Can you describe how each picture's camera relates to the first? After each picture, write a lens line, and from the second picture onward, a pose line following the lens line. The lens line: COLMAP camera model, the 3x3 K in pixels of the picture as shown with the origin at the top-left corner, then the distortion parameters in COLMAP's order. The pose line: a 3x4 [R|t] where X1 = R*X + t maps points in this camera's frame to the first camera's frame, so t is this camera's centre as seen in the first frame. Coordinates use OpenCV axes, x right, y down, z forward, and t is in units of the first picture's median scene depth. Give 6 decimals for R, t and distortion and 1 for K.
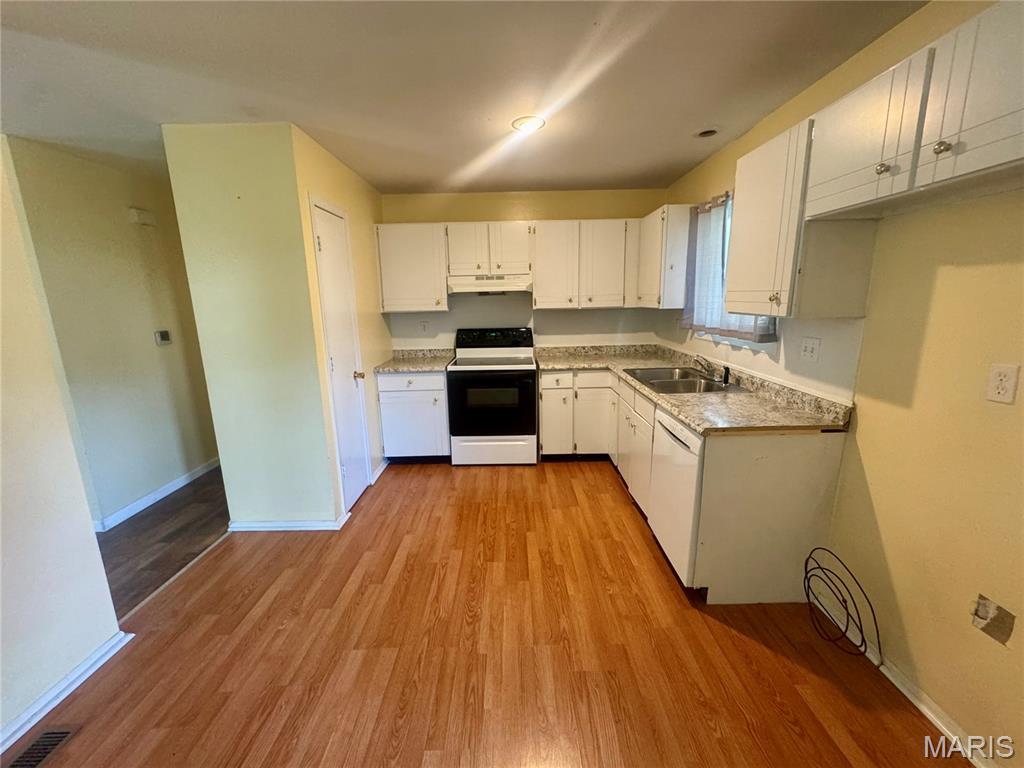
lens RADIAL K [[411.0, 0, 511.8], [0, 411.0, 382.7], [0, 0, 1]] dist [-0.005991, 0.000651]
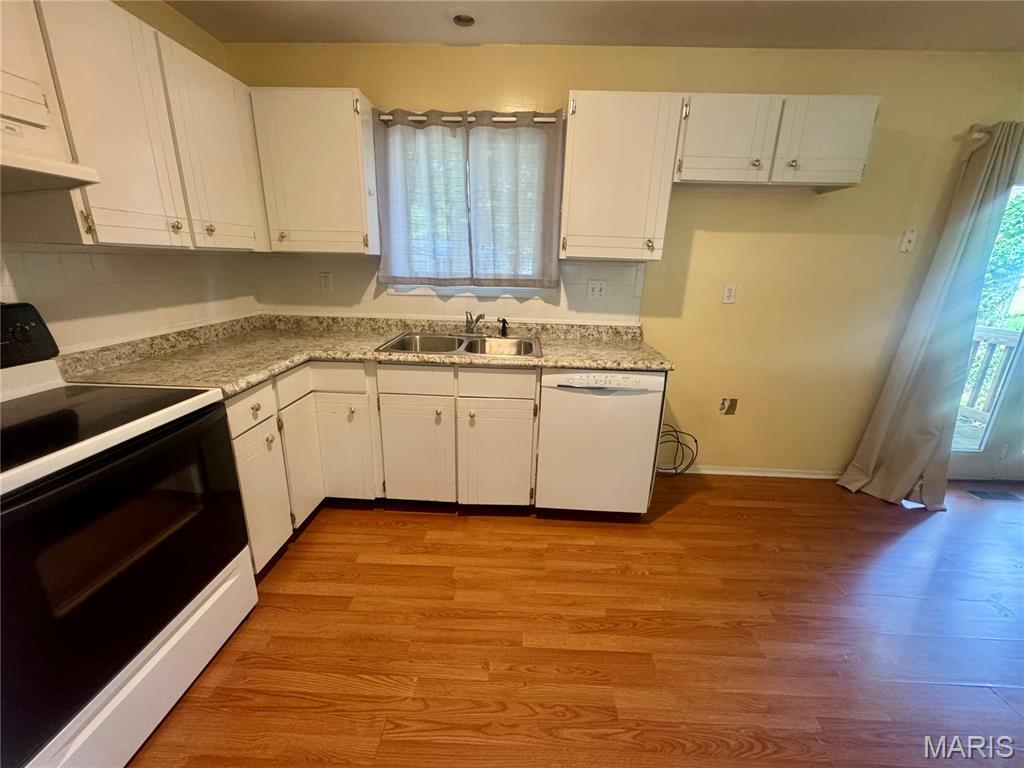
lens RADIAL K [[411.0, 0, 509.2], [0, 411.0, 382.2], [0, 0, 1]] dist [-0.005991, 0.000651]
pose [[0.035002, -0.260798, 0.964759, -0.513822], [0.176433, 0.951800, 0.250893, -0.160946], [-0.983690, 0.161433, 0.079328, 1.124004]]
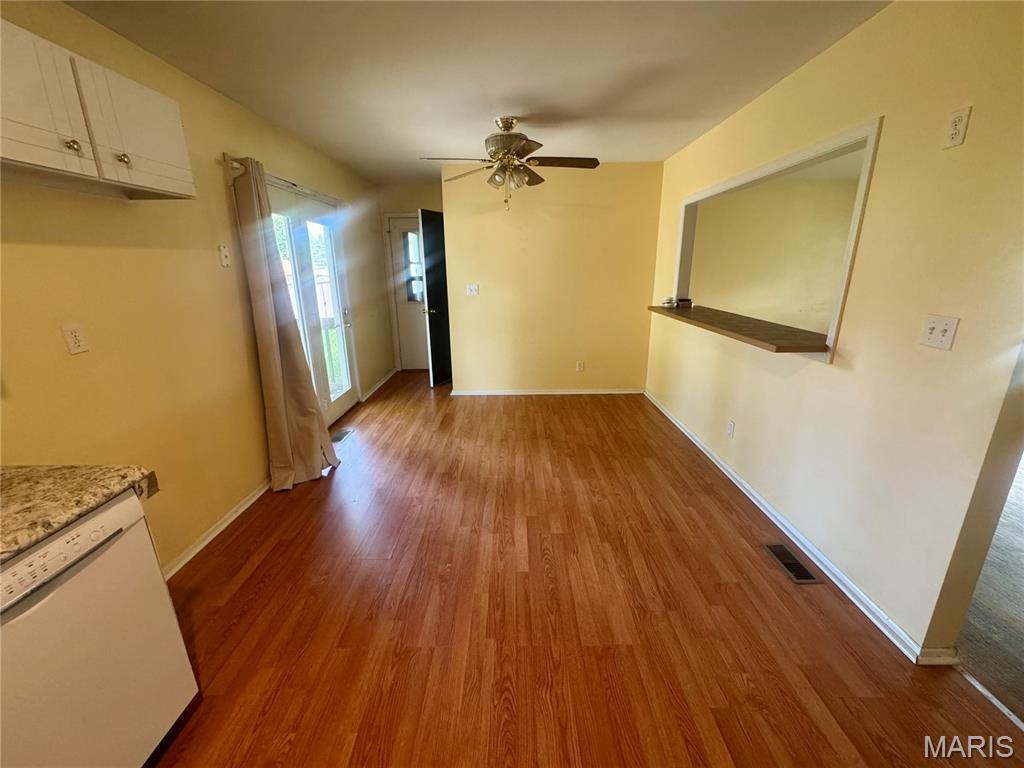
lens RADIAL K [[411.0, 0, 514.0], [0, 411.0, 381.6], [0, 0, 1]] dist [-0.005991, 0.000651]
pose [[-0.999478, 0.031132, 0.008580, -0.123901], [0.031569, 0.886023, 0.462565, -0.249388], [0.006798, 0.462595, -0.886544, 1.271174]]
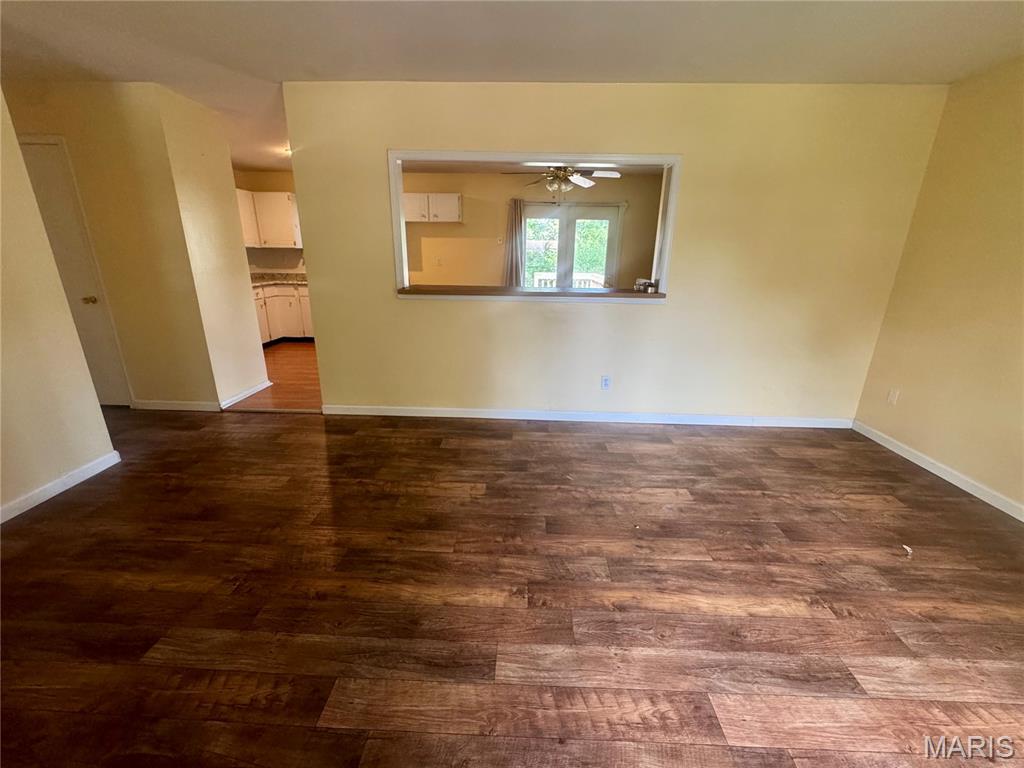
lens RADIAL K [[411.0, 0, 514.8], [0, 411.0, 388.1], [0, 0, 1]] dist [-0.005991, 0.000651]
pose [[0.028597, -0.281675, 0.959084, -2.408299], [0.186647, 0.944106, 0.271711, 0.154402], [-0.982011, 0.171240, 0.079572, -0.044305]]
